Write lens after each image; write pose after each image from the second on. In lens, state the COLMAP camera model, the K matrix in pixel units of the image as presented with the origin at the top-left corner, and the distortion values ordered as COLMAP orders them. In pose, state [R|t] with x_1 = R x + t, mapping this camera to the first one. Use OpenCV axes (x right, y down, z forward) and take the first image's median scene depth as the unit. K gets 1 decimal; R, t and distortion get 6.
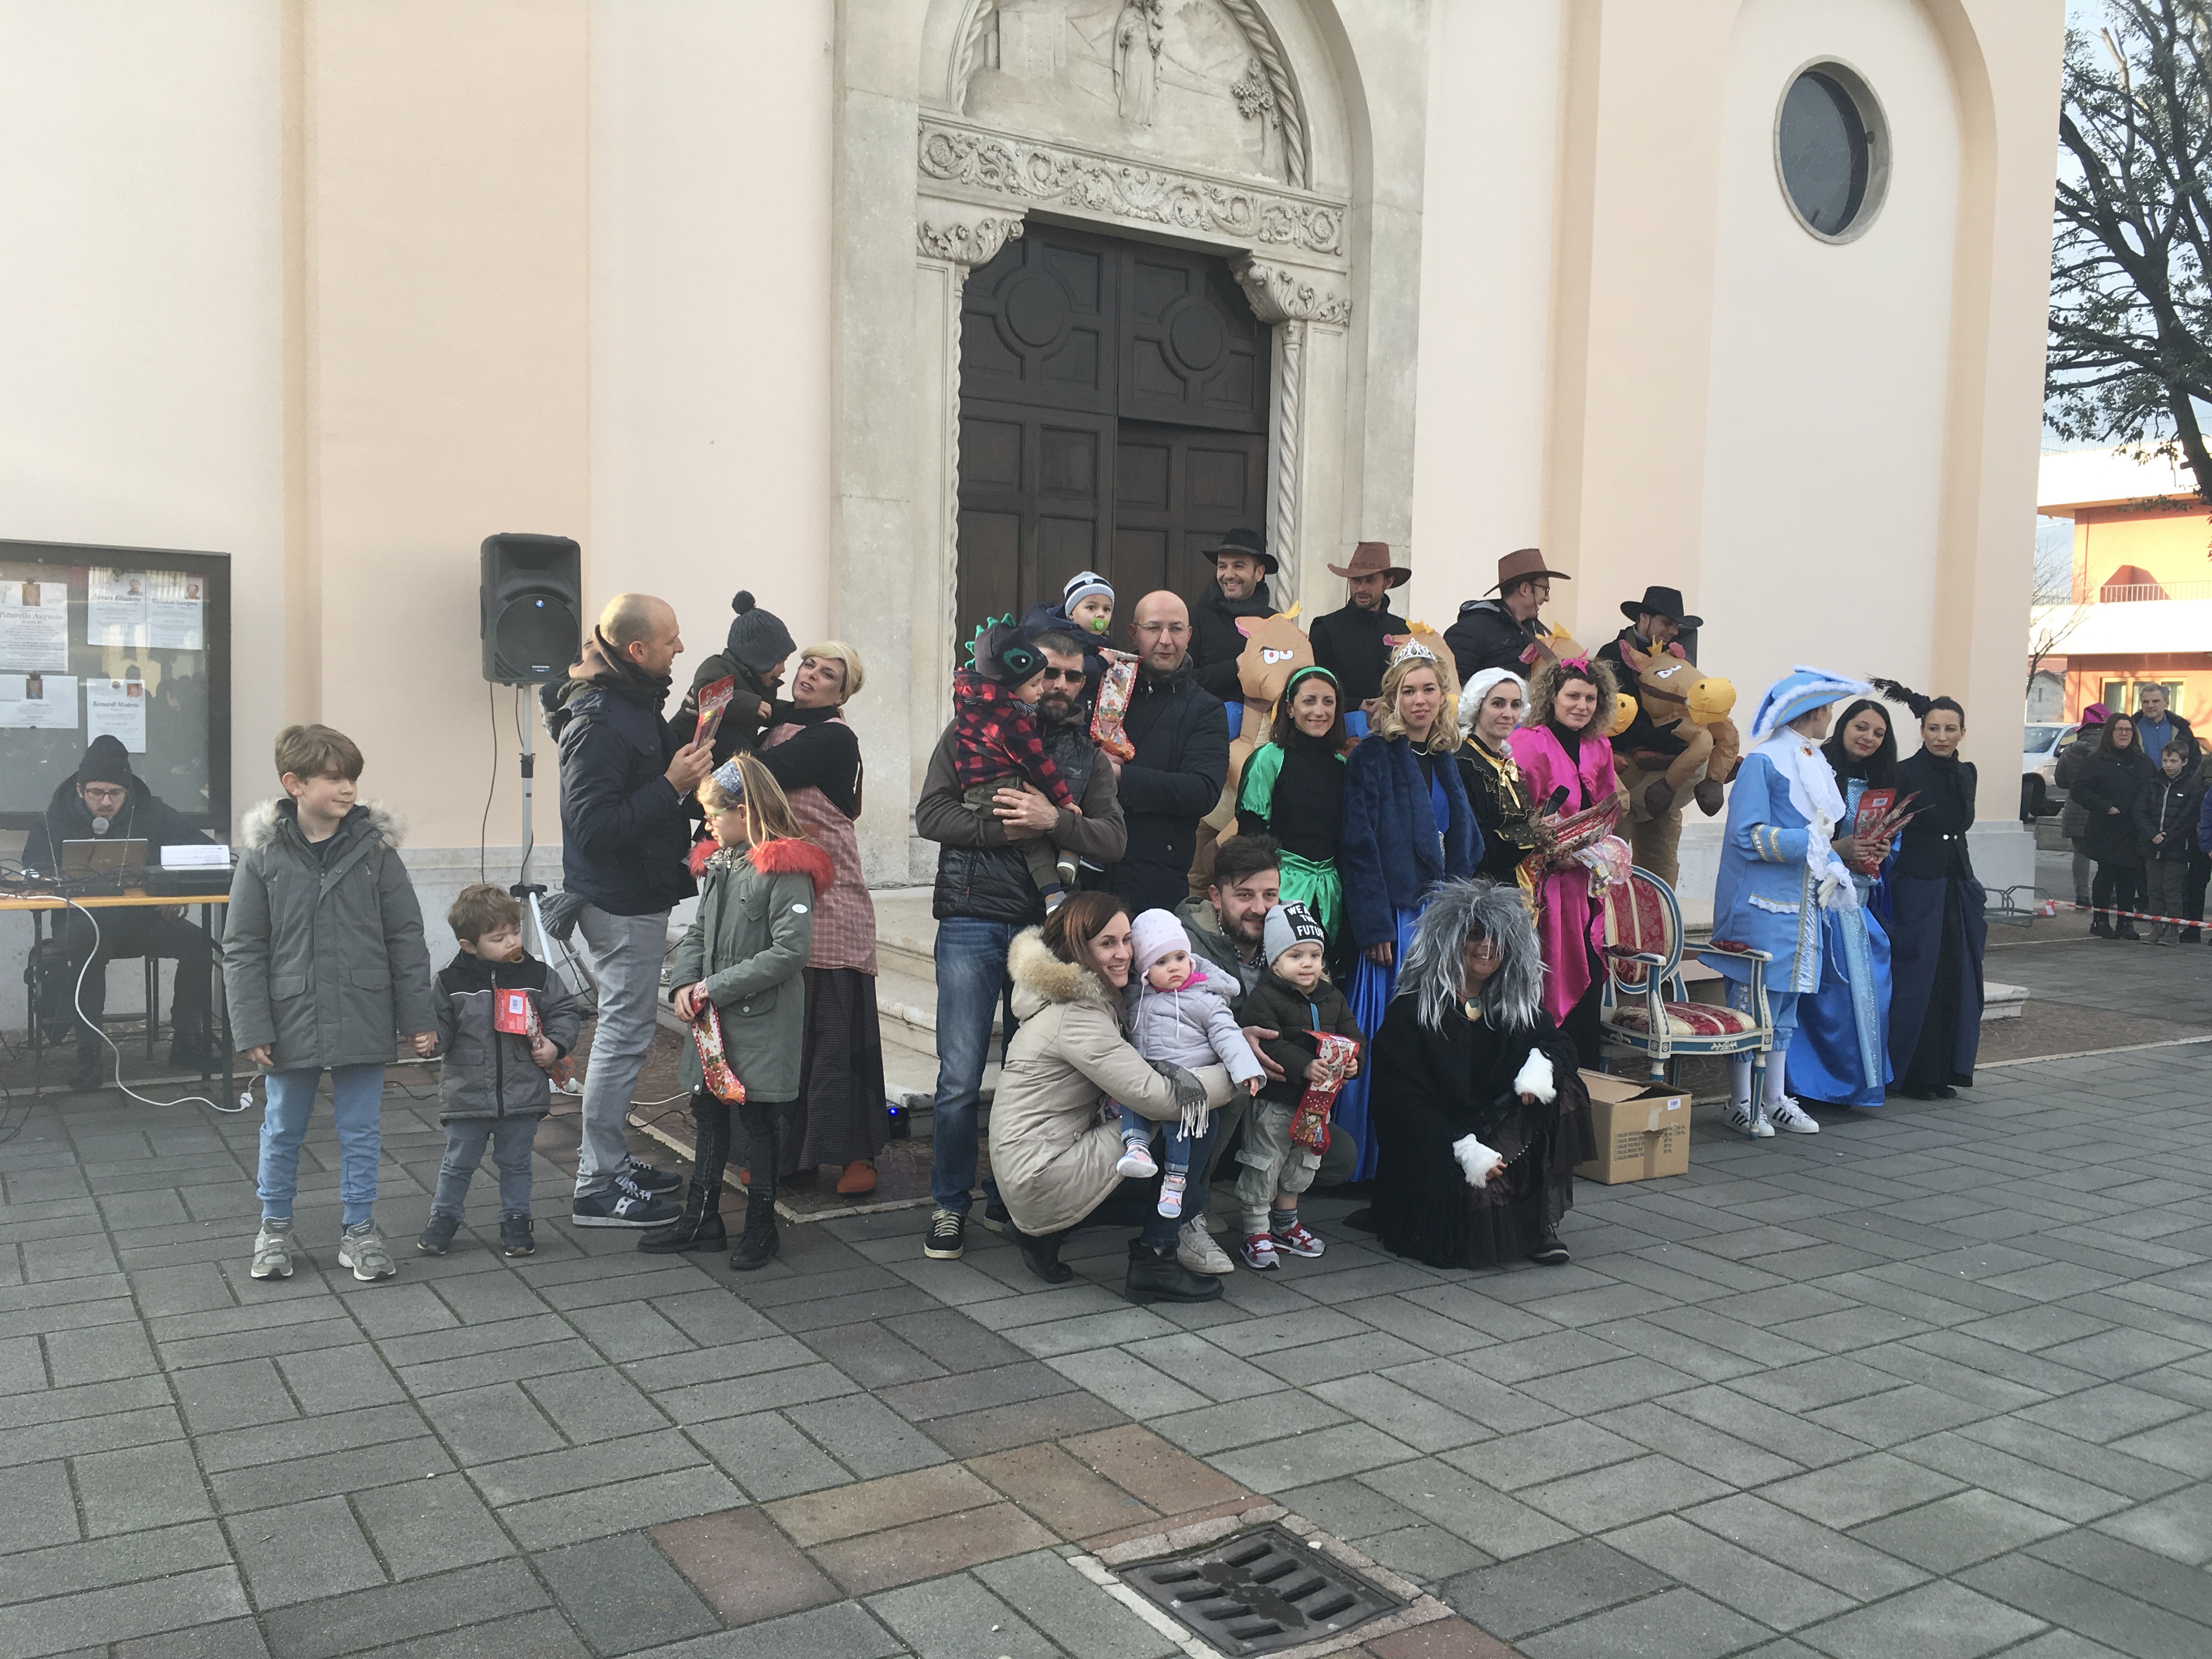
lens RADIAL K [[1857.6, 0, 1106.0], [0, 1857.6, 829.5], [0, 0, 1]] dist [0.041245, -0.051207]
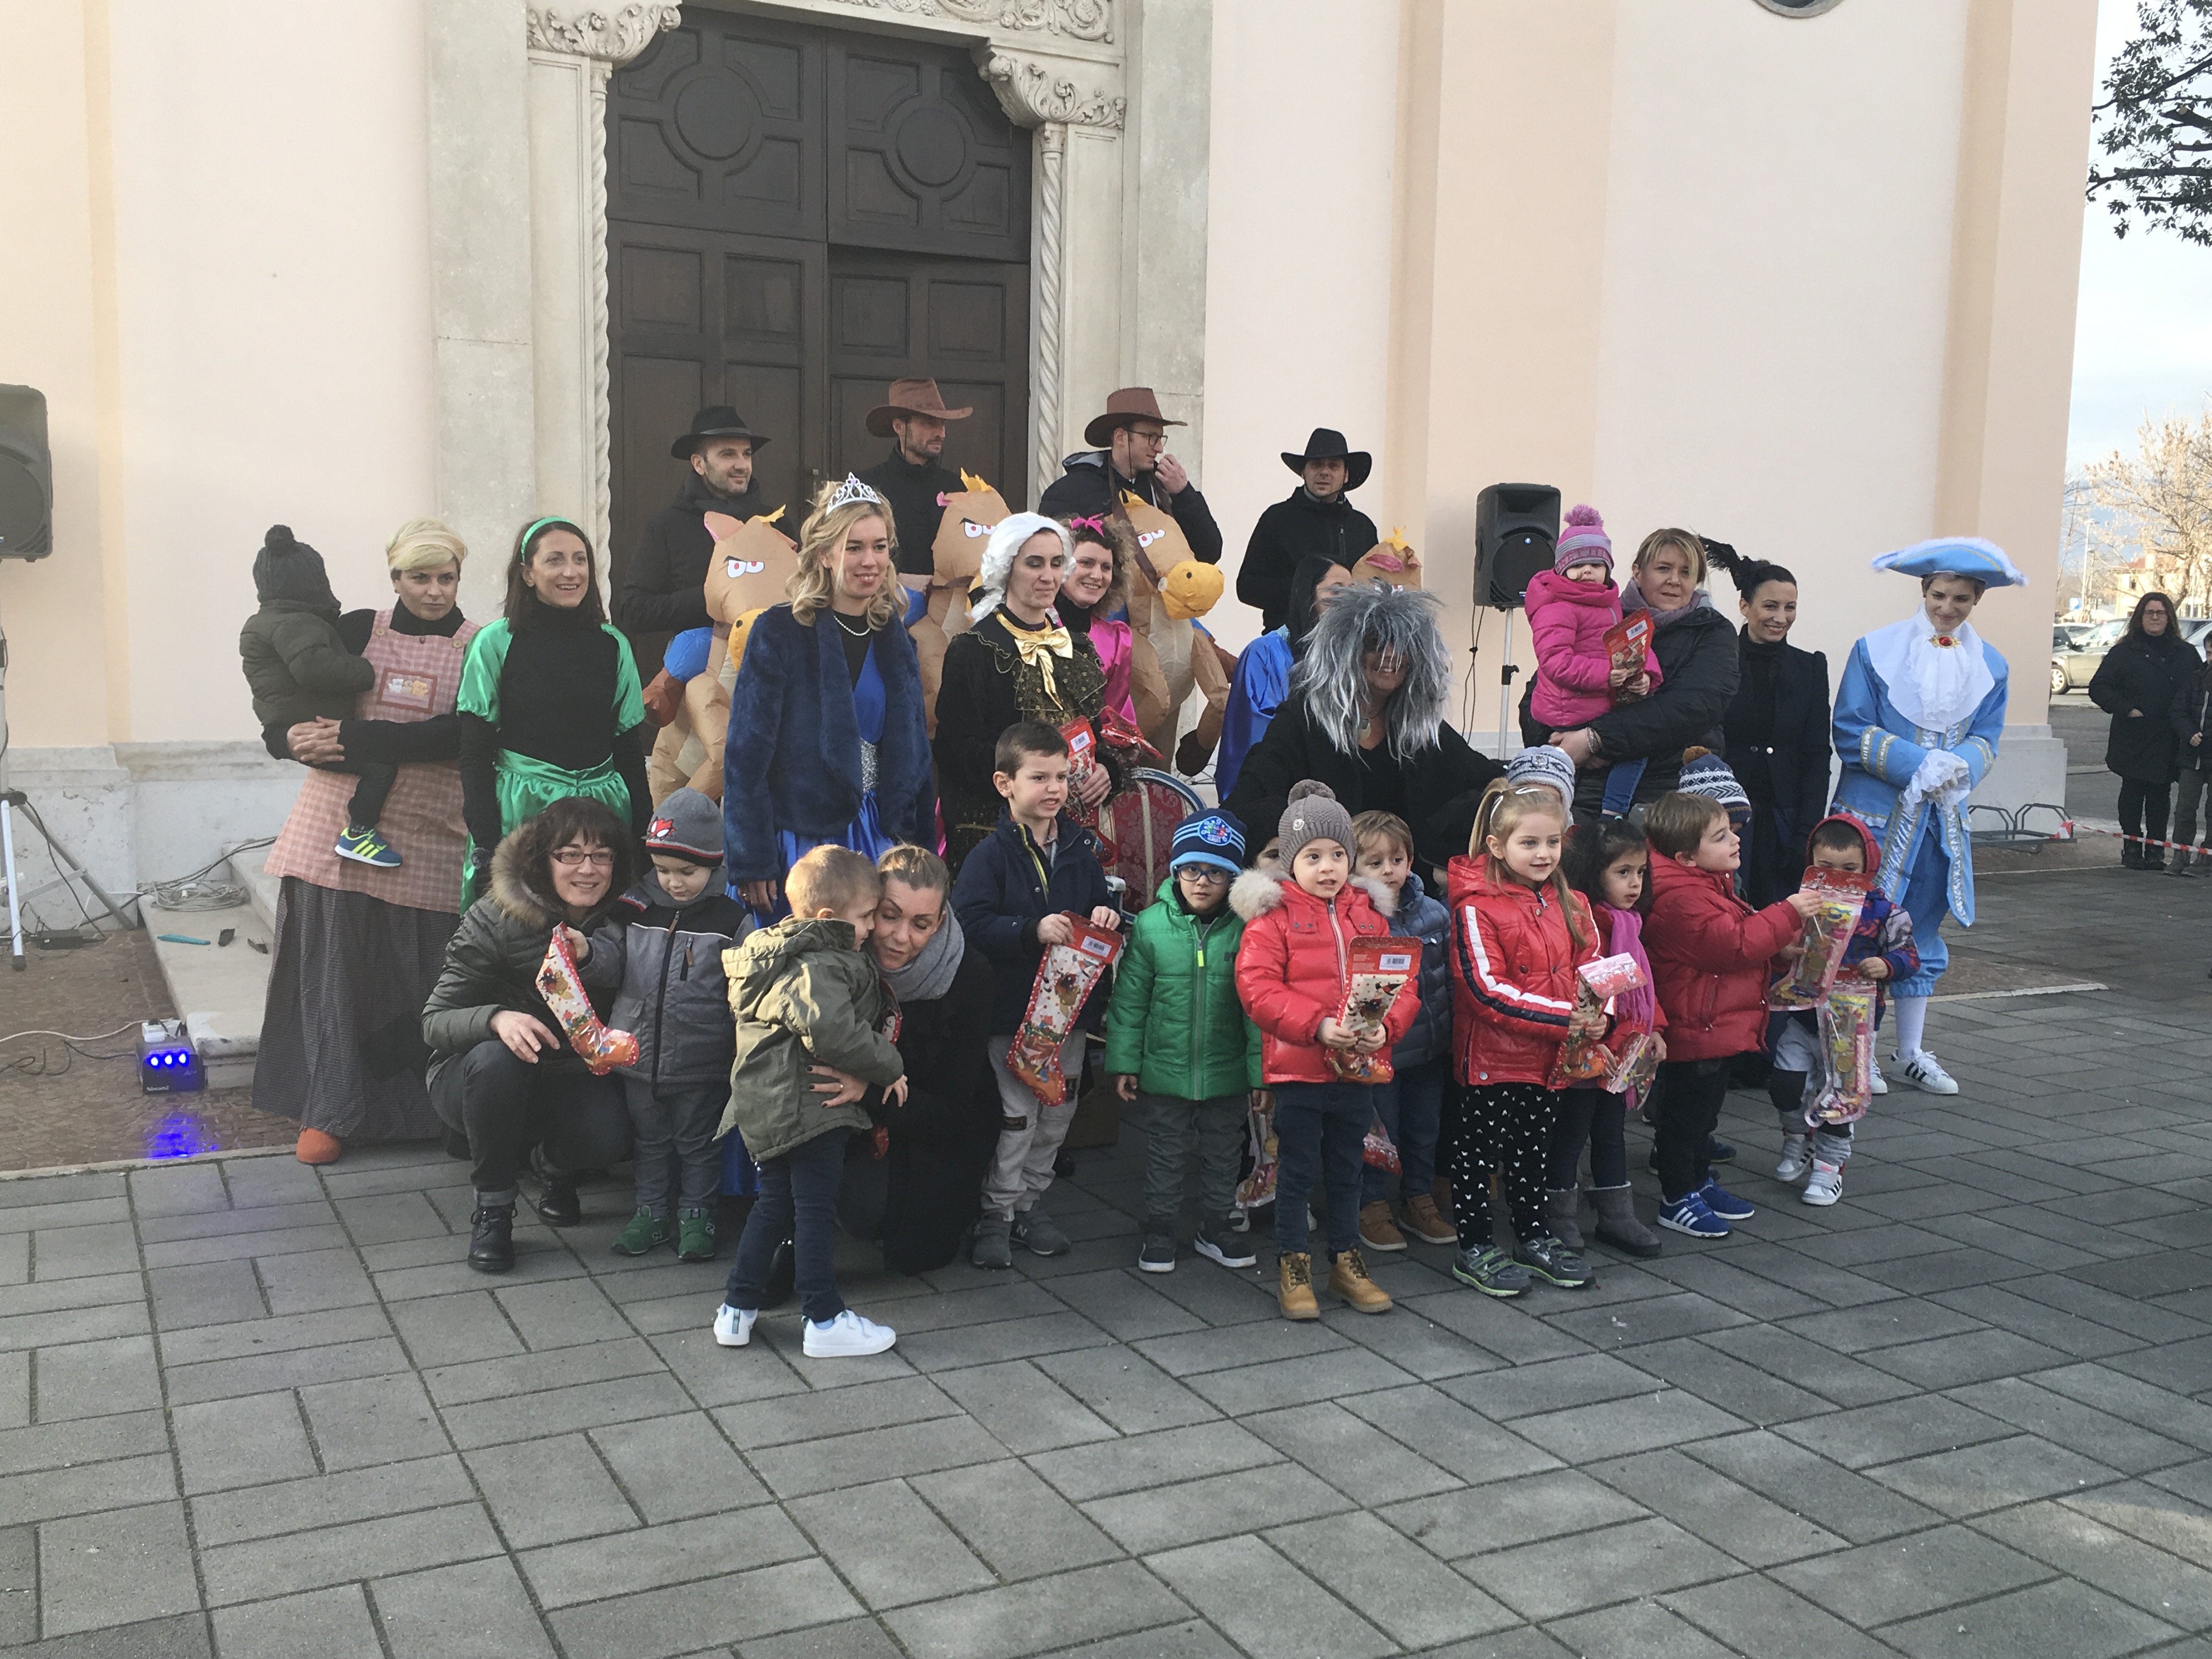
lens RADIAL K [[2080.6, 0, 1119.9], [0, 2080.6, 831.0], [0, 0, 1]] dist [0.081401, -0.120619]
pose [[0.996381, 0.003688, -0.084924, 0.236439], [0.000011, 0.999053, 0.043514, 0.004236], [0.085004, -0.043357, 0.995437, 0.055074]]
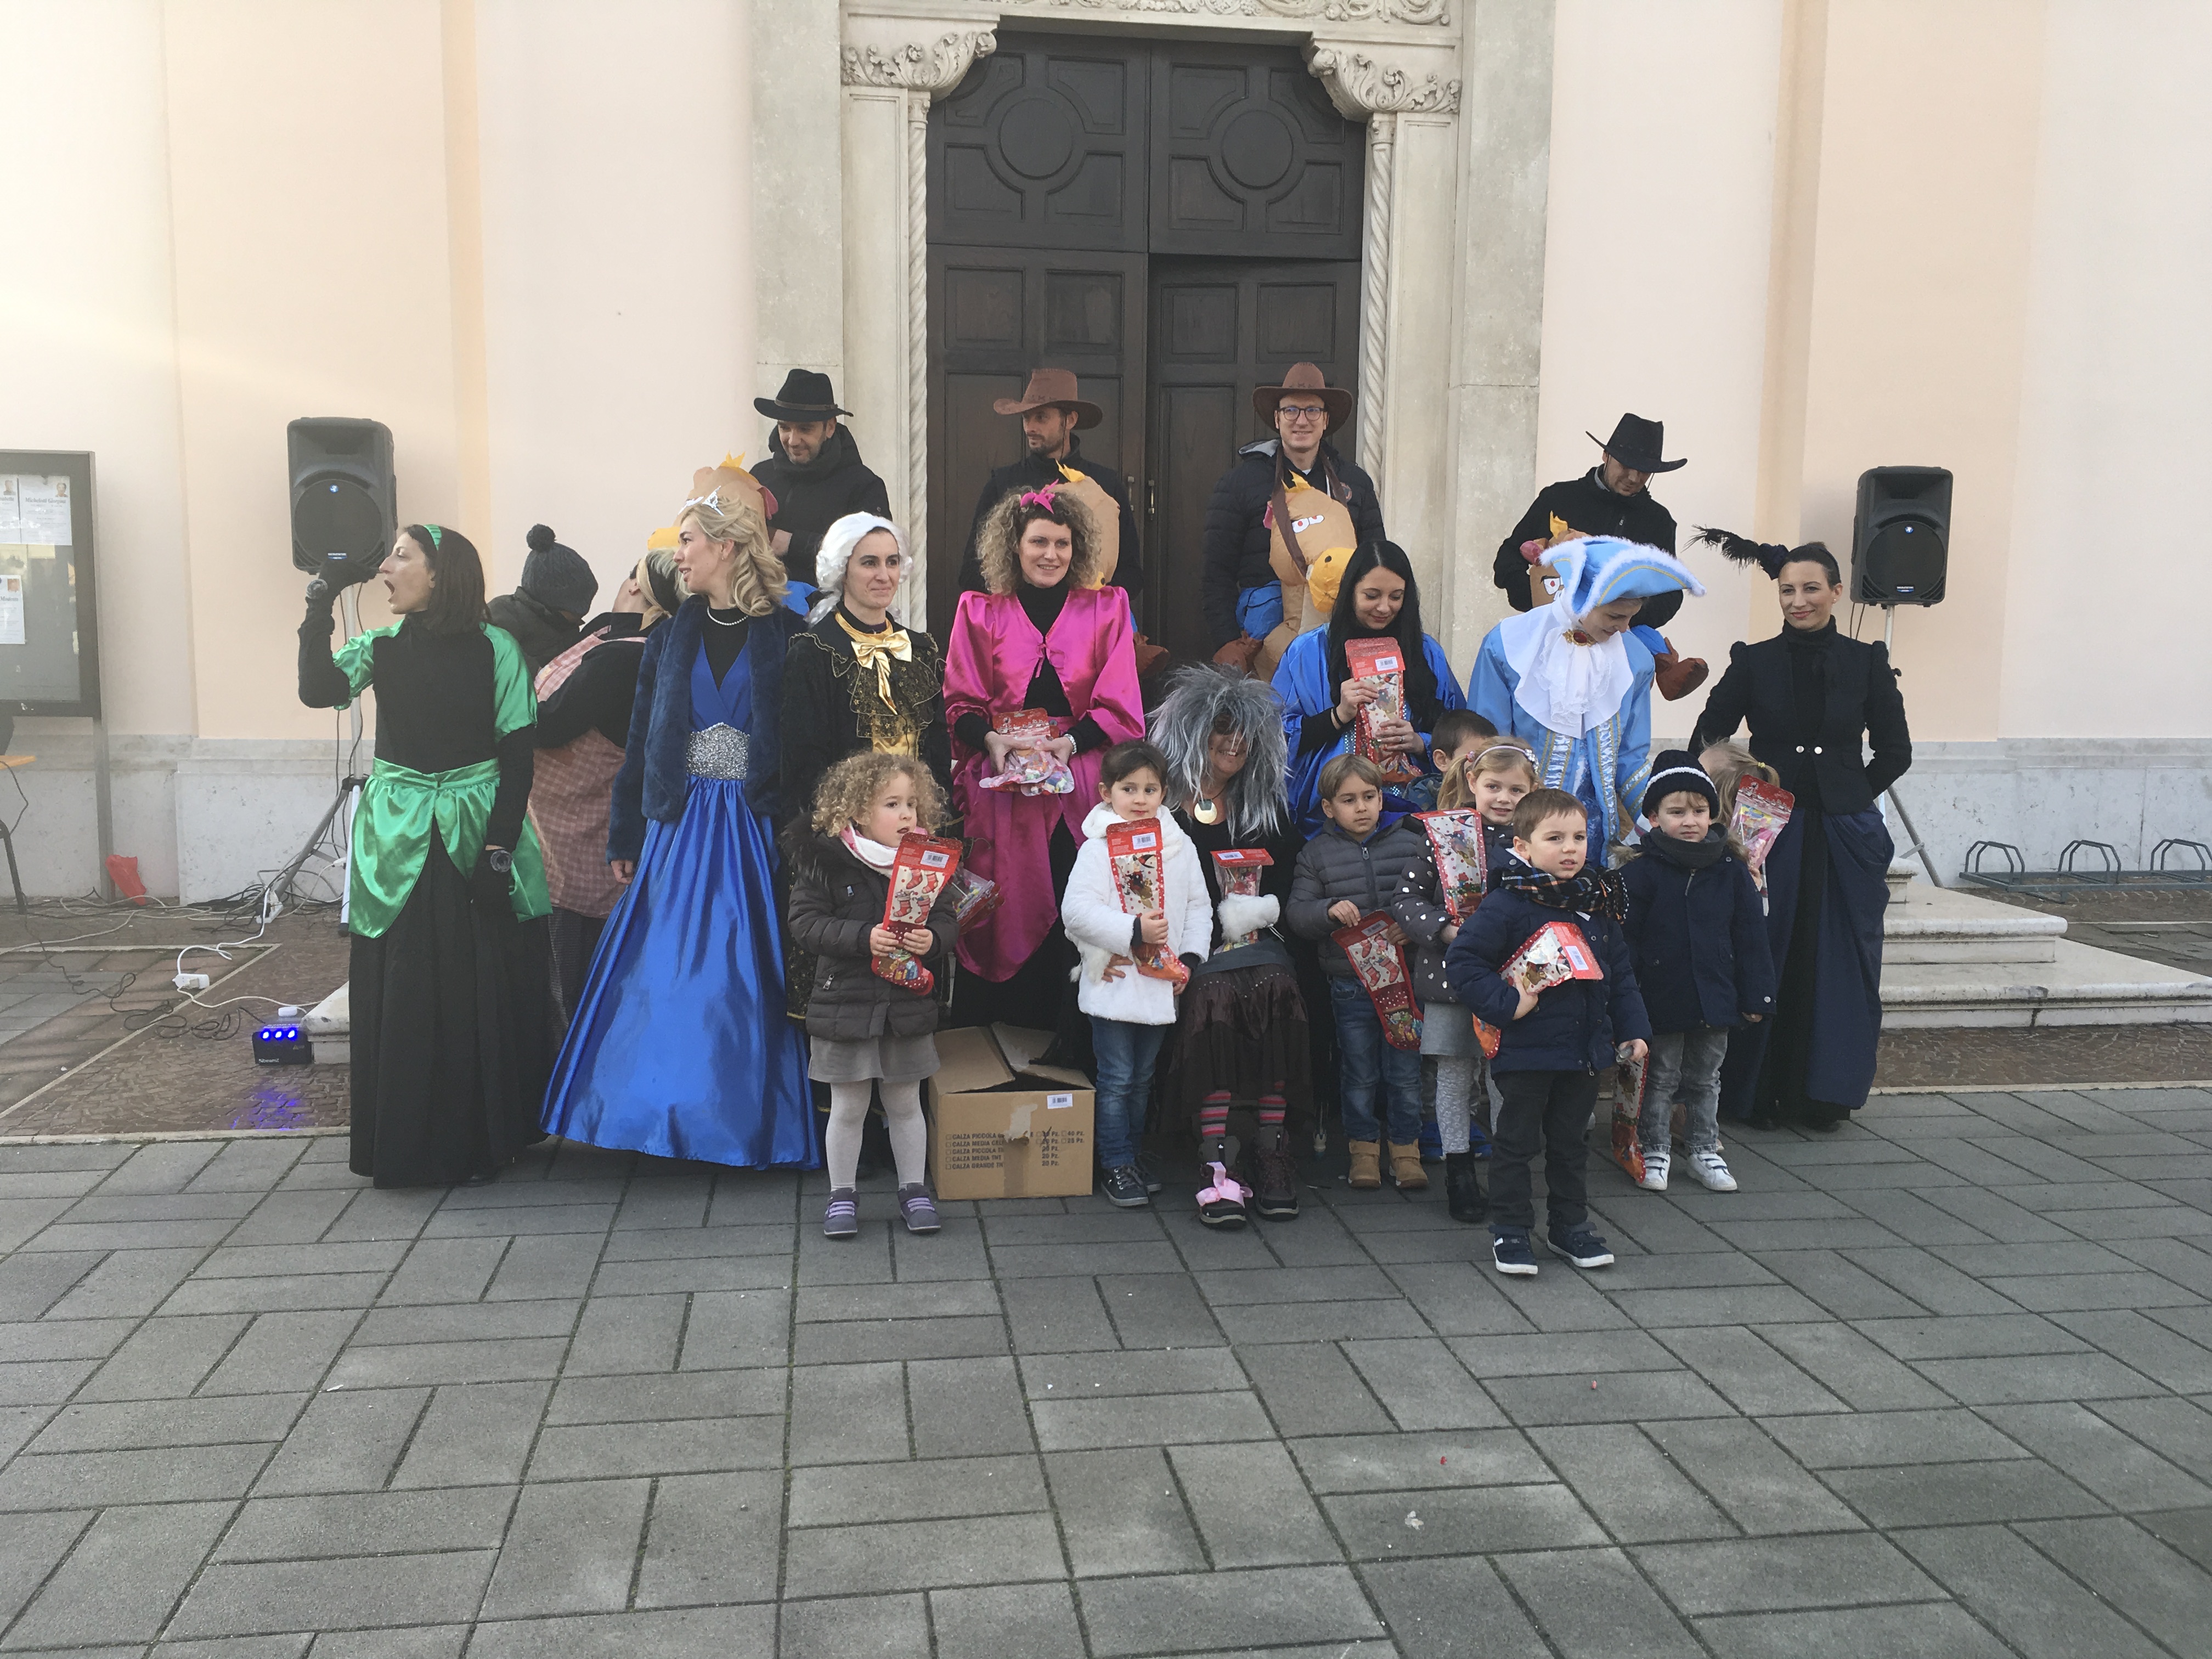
lens RADIAL K [[1871.7, 0, 1106.0], [0, 1871.7, 829.5], [0, 0, 1]] dist [0.098038, -0.148455]
pose [[0.915769, 0.033813, -0.400279, 0.371873], [-0.013989, 0.998531, 0.052345, -0.000795], [0.401461, -0.042336, 0.914897, 0.194723]]
